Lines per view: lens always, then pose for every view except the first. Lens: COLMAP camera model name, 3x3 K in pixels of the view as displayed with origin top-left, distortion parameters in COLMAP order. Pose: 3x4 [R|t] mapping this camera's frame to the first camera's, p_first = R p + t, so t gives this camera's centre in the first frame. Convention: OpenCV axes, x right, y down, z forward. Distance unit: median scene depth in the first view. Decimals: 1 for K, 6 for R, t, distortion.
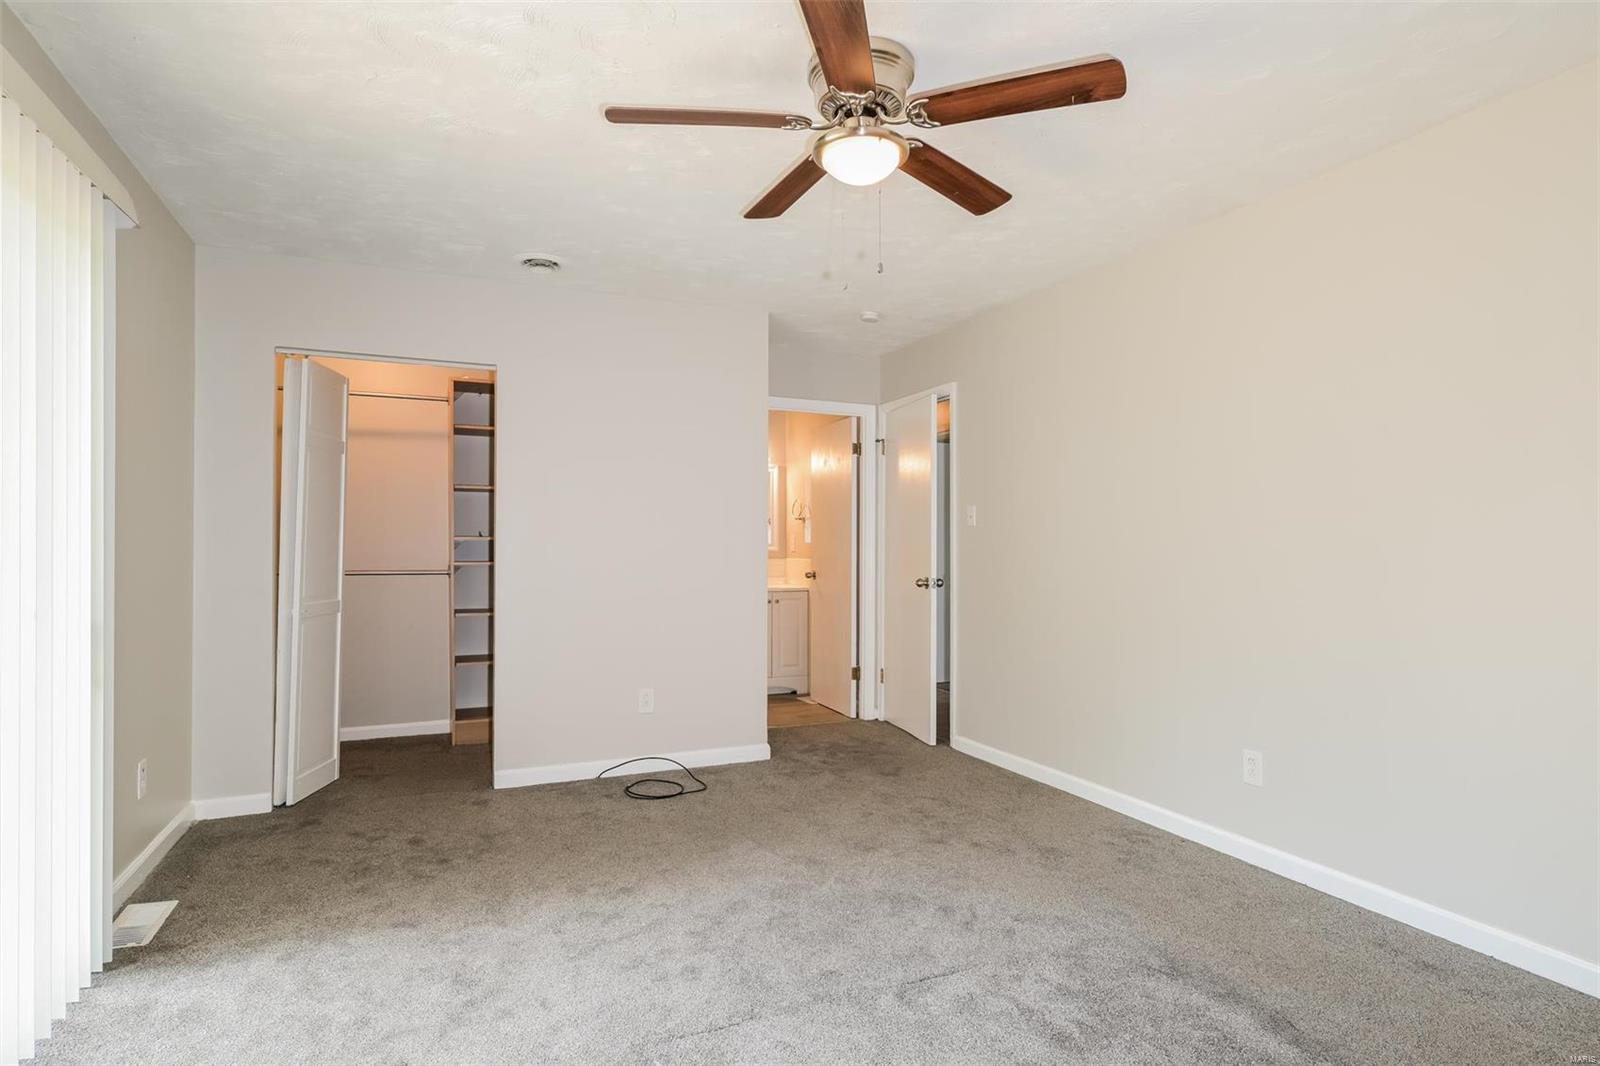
lens RADIAL K [[844.9, 0, 796.0], [0, 844.9, 554.1], [0, 0, 1]] dist [0.001949, 0.000272]
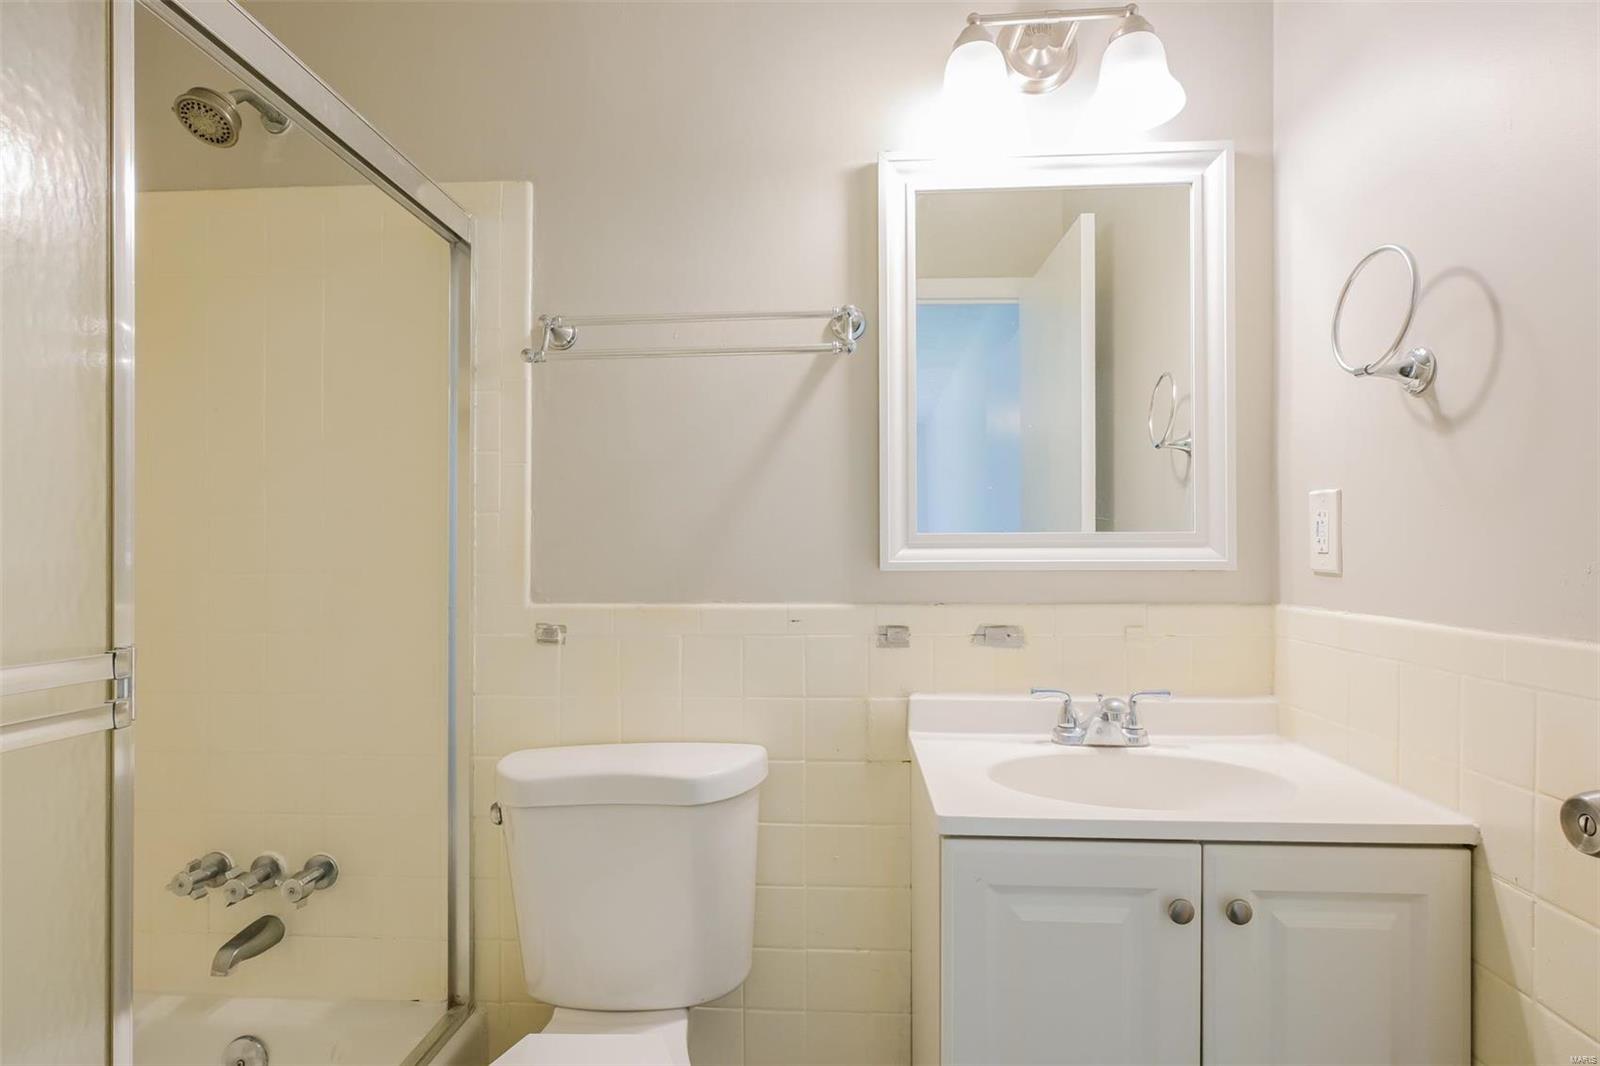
lens RADIAL K [[844.9, 0, 796.0], [0, 844.9, 554.1], [0, 0, 1]] dist [0.001949, 0.000272]
pose [[0.890051, -0.000409, -0.455860, -0.021626], [-0.000812, 0.999997, -0.002484, -0.006566], [0.455860, 0.002581, 0.890048, 0.772721]]
